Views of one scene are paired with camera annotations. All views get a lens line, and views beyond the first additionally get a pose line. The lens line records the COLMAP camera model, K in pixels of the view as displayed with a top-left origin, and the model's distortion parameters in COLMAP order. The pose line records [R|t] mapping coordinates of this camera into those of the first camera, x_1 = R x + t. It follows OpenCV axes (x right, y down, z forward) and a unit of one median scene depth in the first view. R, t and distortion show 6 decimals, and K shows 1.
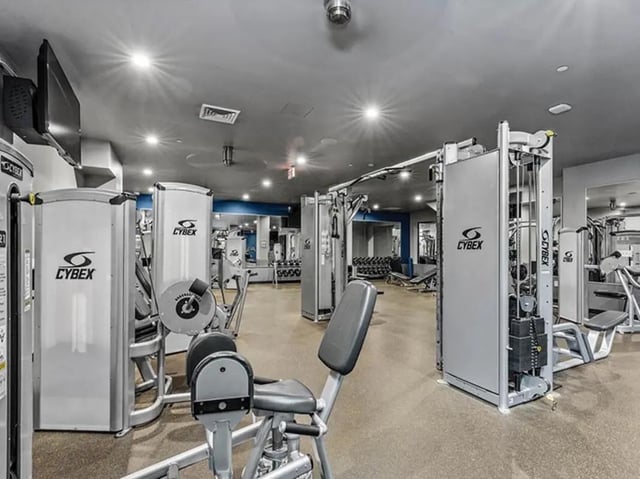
lens RADIAL K [[470.3, 0, 320.0], [0, 470.3, 239.5], [0, 0, 1]] dist [-0.002467, -0.002280]
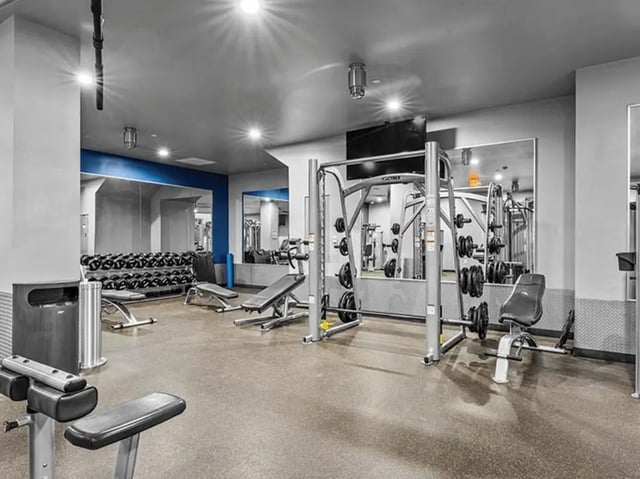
lens RADIAL K [[357.3, 0, 320.0], [0, 357.3, 239.5], [0, 0, 1]] dist [0.016627, -0.000885]
pose [[0.870822, -0.000061, 0.491599, 0.073392], [-0.004113, 0.999964, 0.007409, 0.018614], [-0.491582, -0.008474, 0.870790, 0.566133]]
